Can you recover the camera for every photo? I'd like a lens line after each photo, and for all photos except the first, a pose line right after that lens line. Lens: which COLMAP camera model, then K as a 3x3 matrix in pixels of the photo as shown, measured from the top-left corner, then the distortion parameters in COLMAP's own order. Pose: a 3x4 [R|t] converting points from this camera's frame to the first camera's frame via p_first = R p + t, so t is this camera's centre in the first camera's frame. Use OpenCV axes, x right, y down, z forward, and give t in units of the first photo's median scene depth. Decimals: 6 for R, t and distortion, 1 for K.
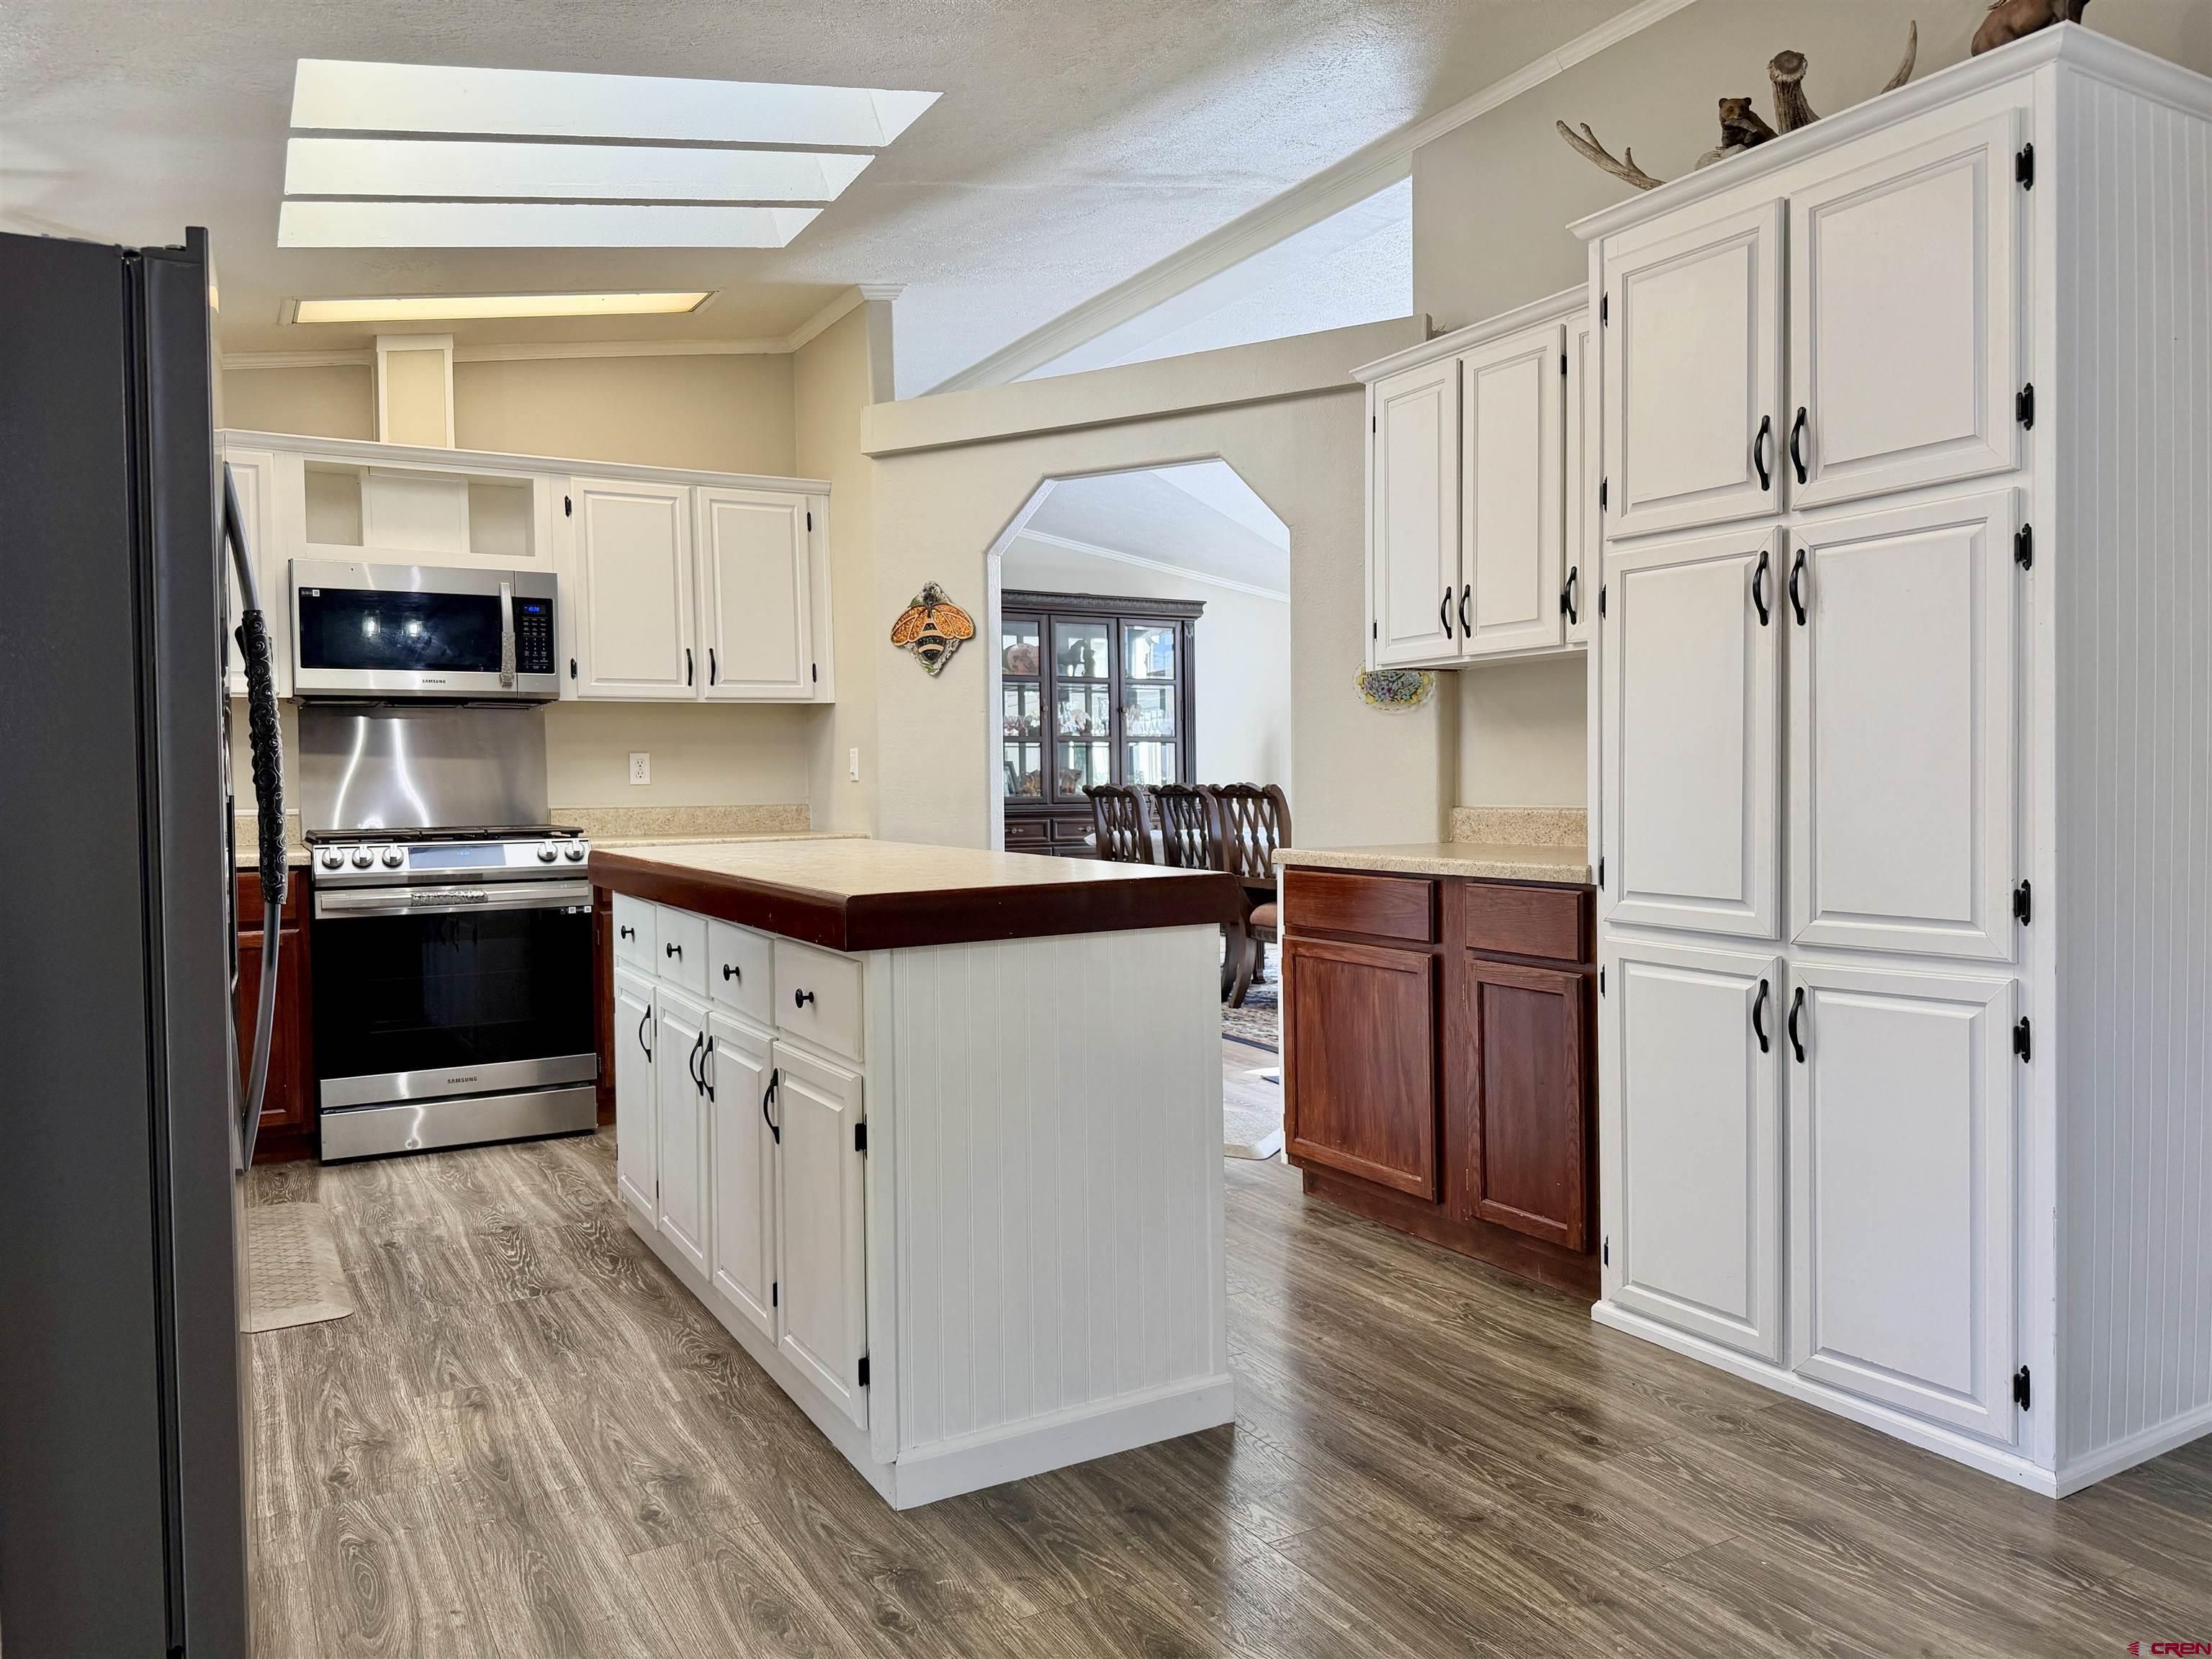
lens RADIAL K [[1566.5, 0, 1113.2], [0, 1566.5, 833.6], [0, 0, 1]] dist [0.060999, -0.072418]
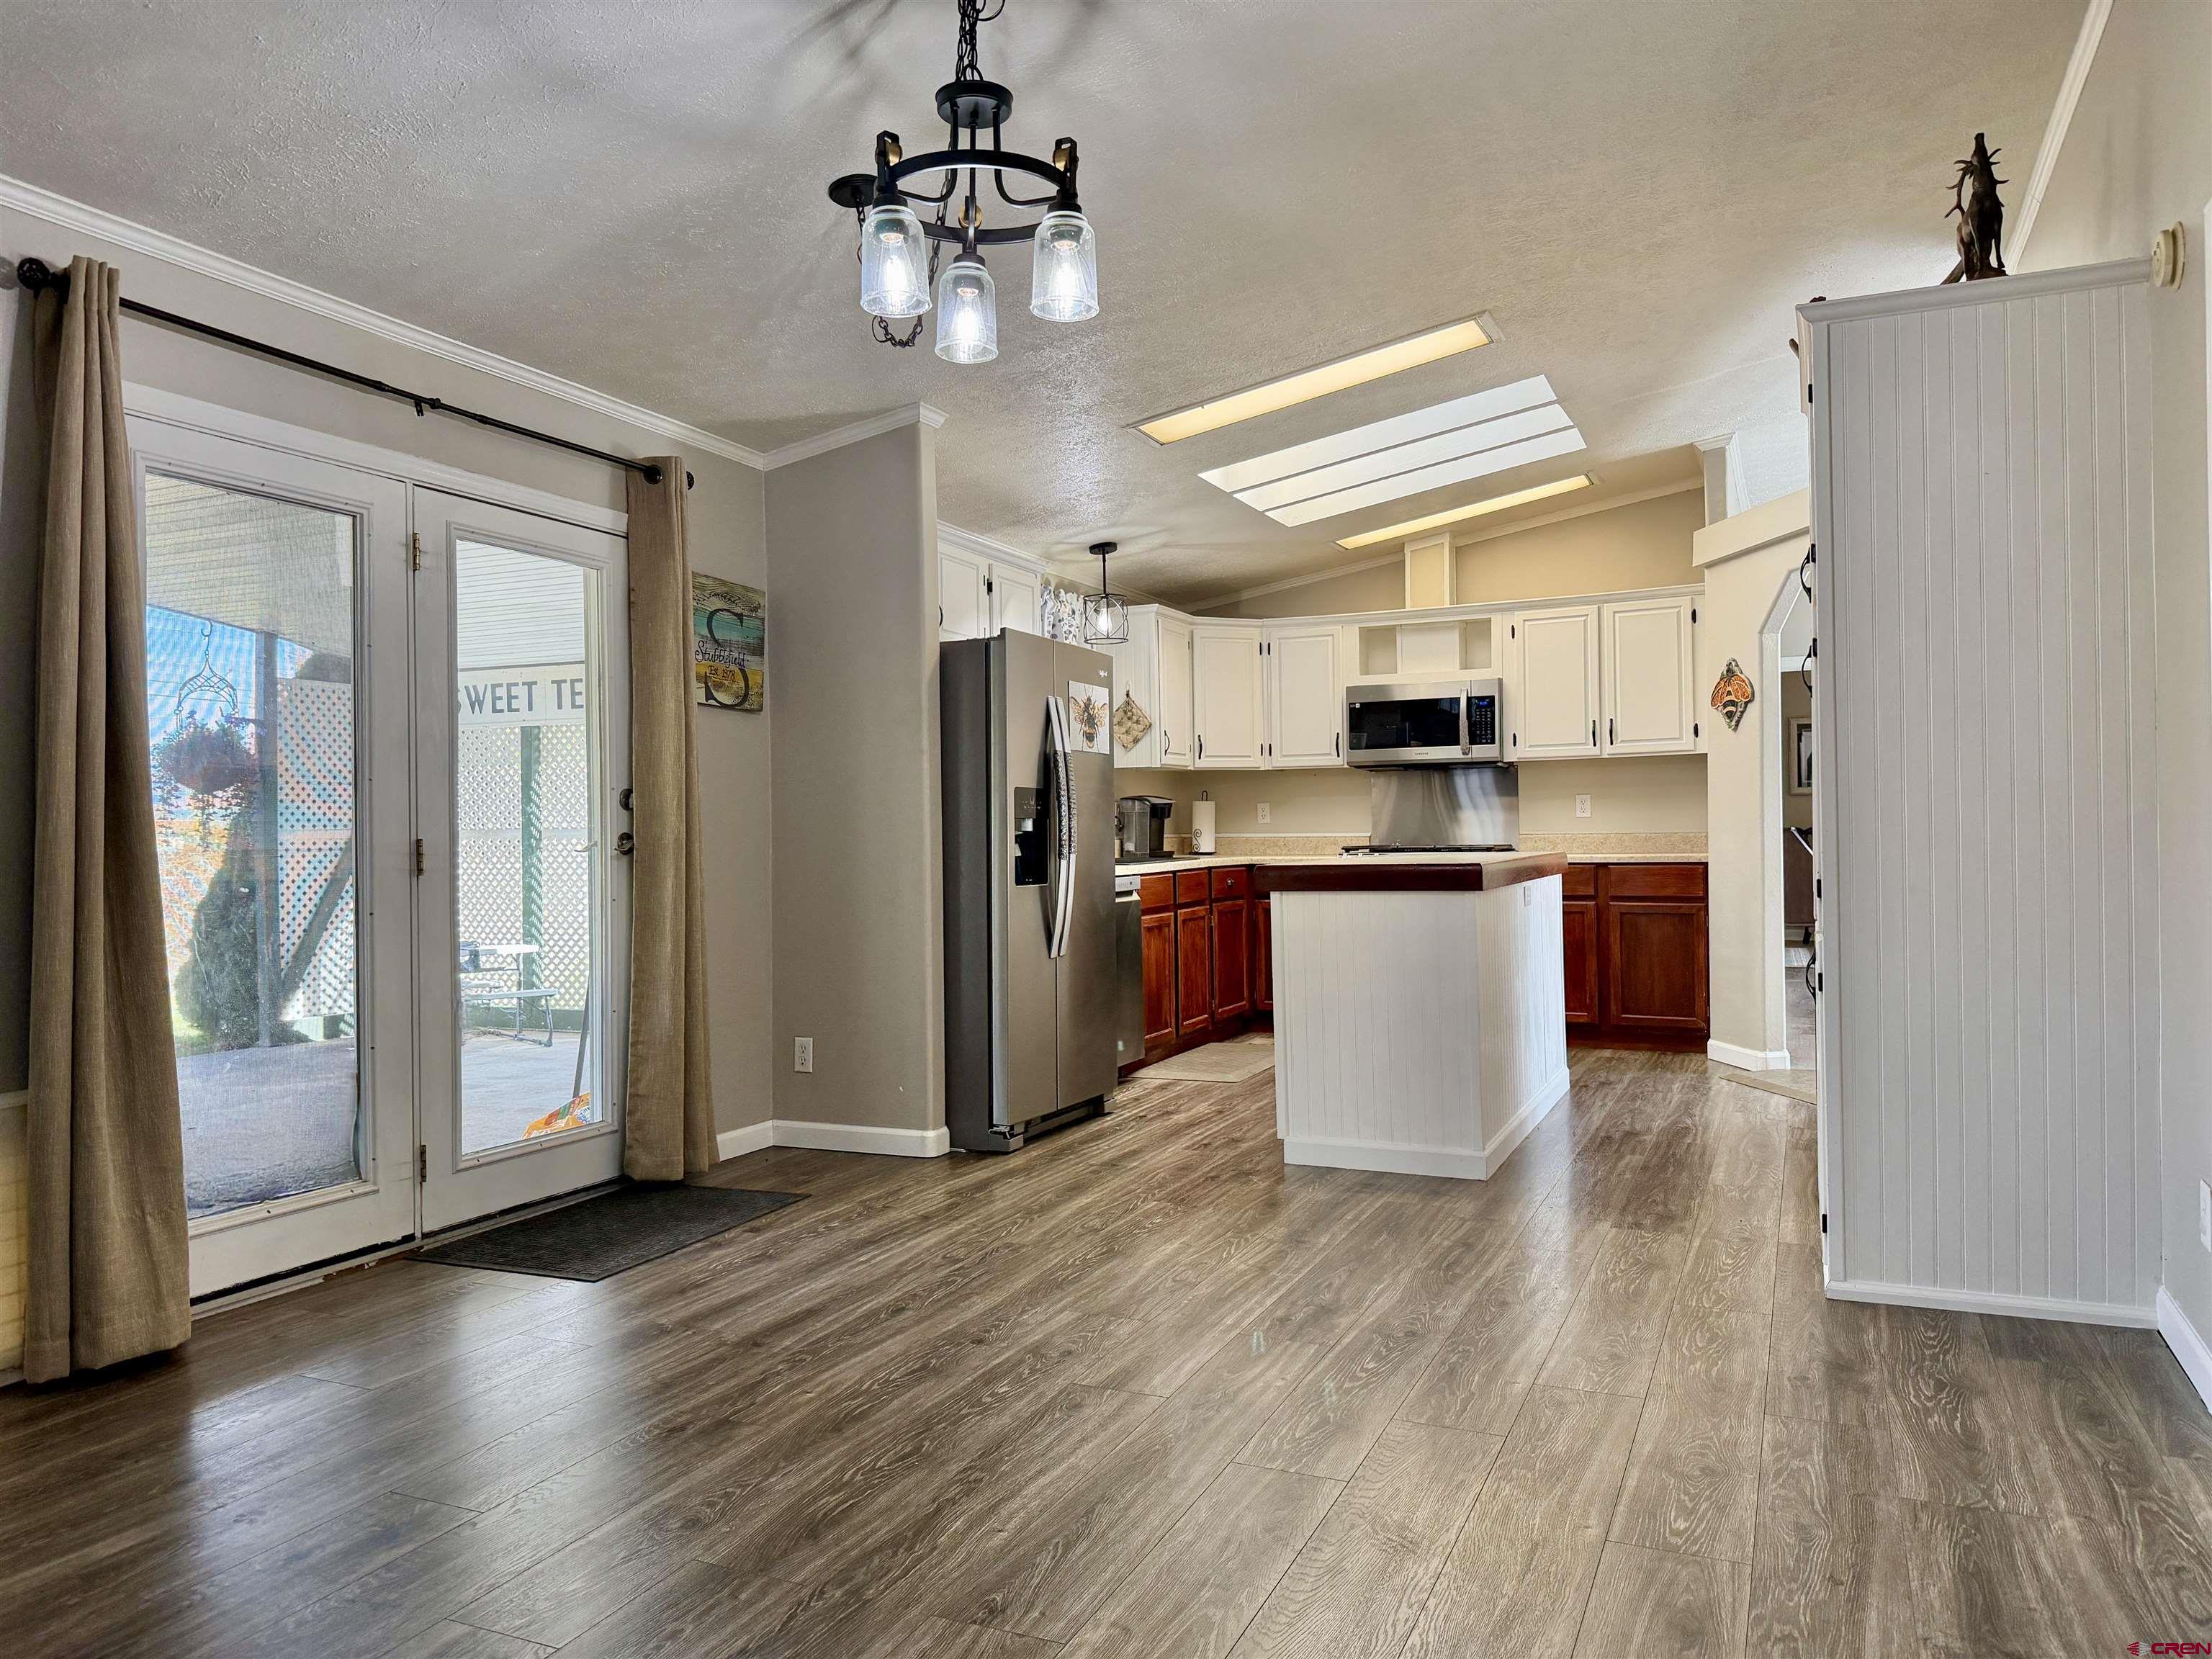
lens RADIAL K [[1566.5, 0, 1075.9], [0, 1566.5, 825.5], [0, 0, 1]] dist [0.060999, -0.072418]
pose [[0.572769, -0.002718, -0.819712, 0.932210], [-0.022318, 0.999572, -0.018909, 0.020982], [0.819413, 0.029125, 0.572464, -0.276425]]
